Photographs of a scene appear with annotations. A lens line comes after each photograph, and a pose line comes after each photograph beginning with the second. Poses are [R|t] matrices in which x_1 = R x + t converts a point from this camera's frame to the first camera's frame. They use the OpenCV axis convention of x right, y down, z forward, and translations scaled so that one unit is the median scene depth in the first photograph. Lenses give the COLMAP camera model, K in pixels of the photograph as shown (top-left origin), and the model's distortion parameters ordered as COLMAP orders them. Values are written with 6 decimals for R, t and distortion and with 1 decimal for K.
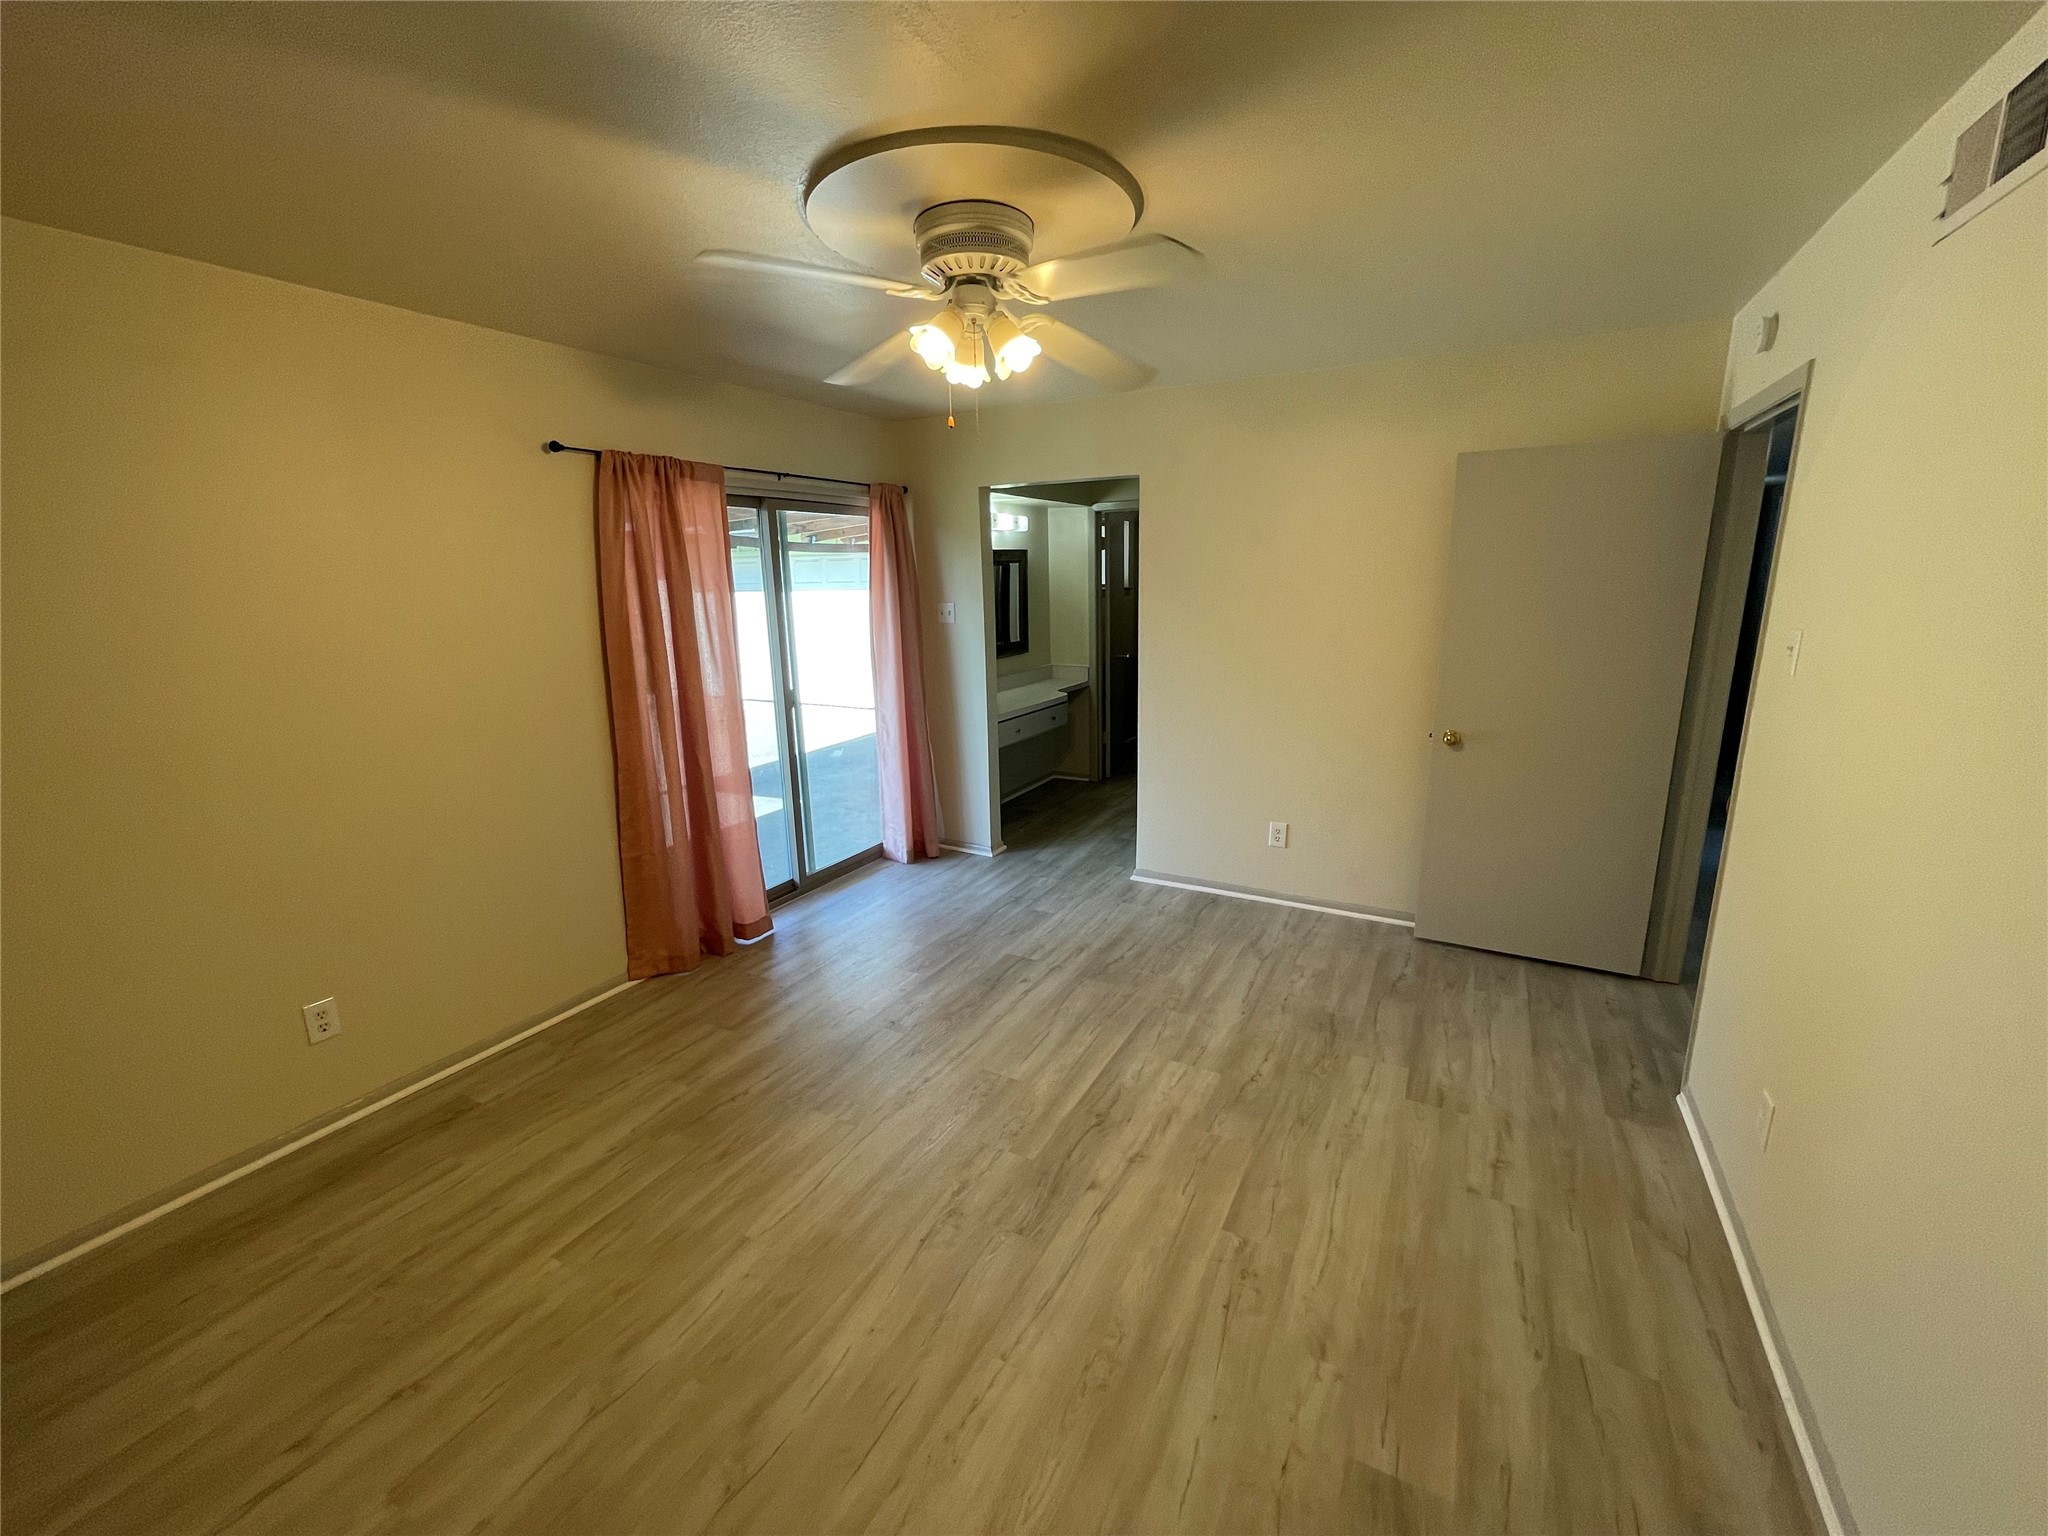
lens RADIAL K [[831.5, 0, 1025.2], [0, 831.5, 769.8], [0, 0, 1]] dist [-0.000907, -0.000056]
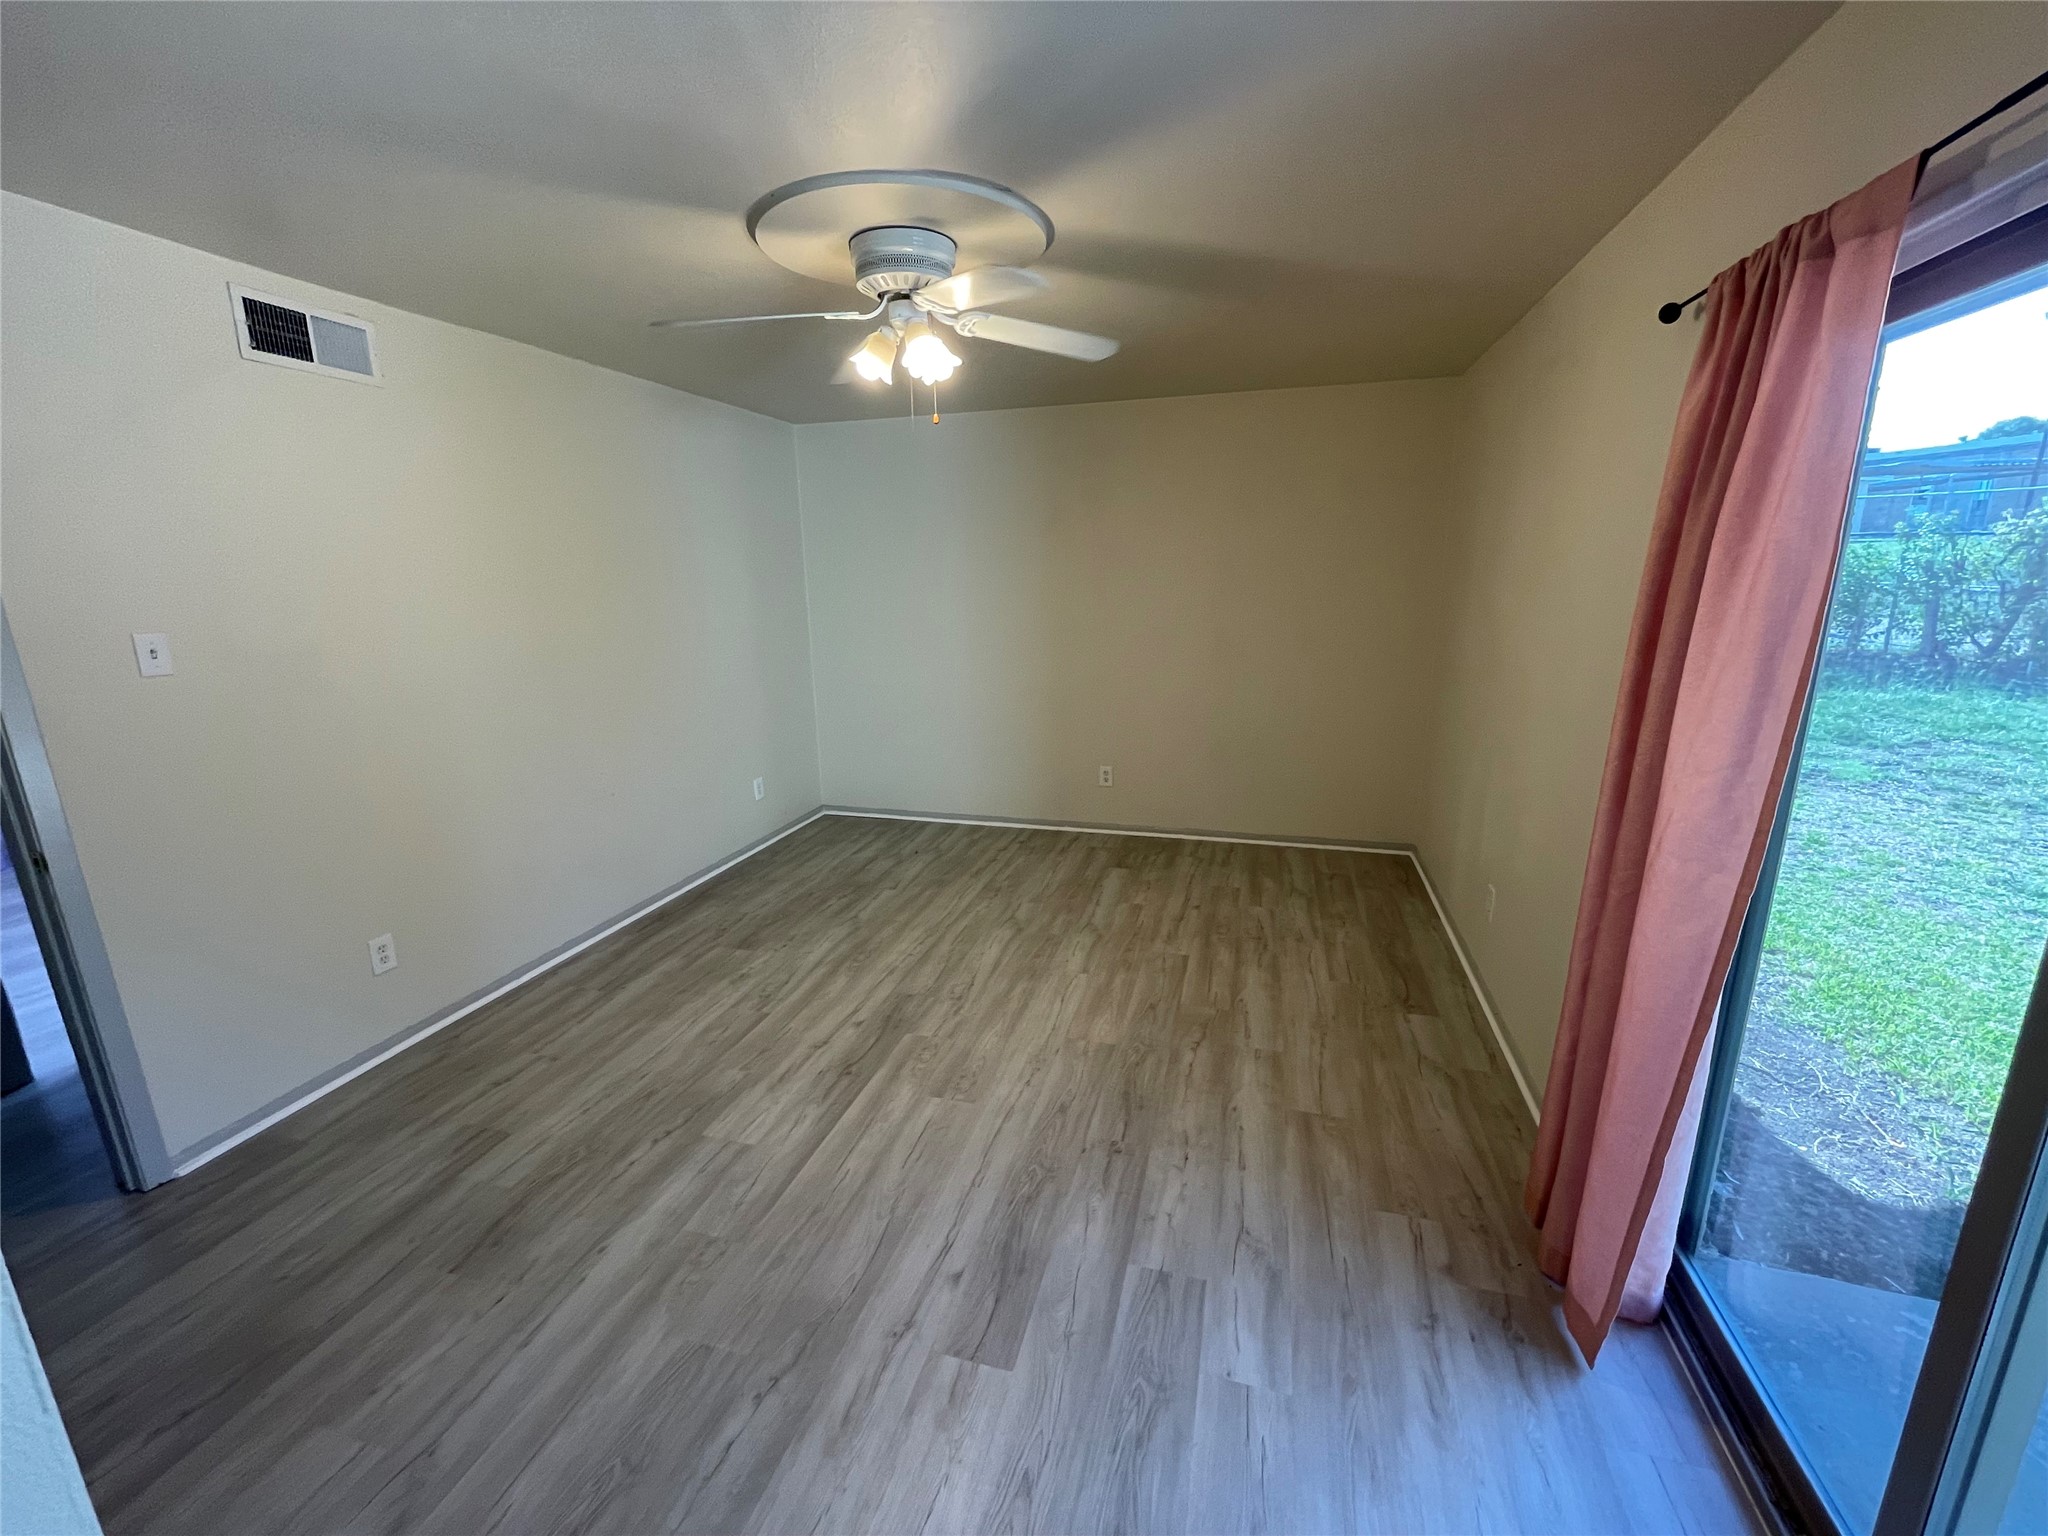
lens RADIAL K [[831.5, 0, 1027.3], [0, 831.5, 765.3], [0, 0, 1]] dist [-0.000907, -0.000056]
pose [[-0.974527, 0.085435, -0.207359, 0.052563], [-0.017108, 0.893582, 0.448573, -0.409515], [0.223616, 0.440695, -0.869359, 1.787877]]
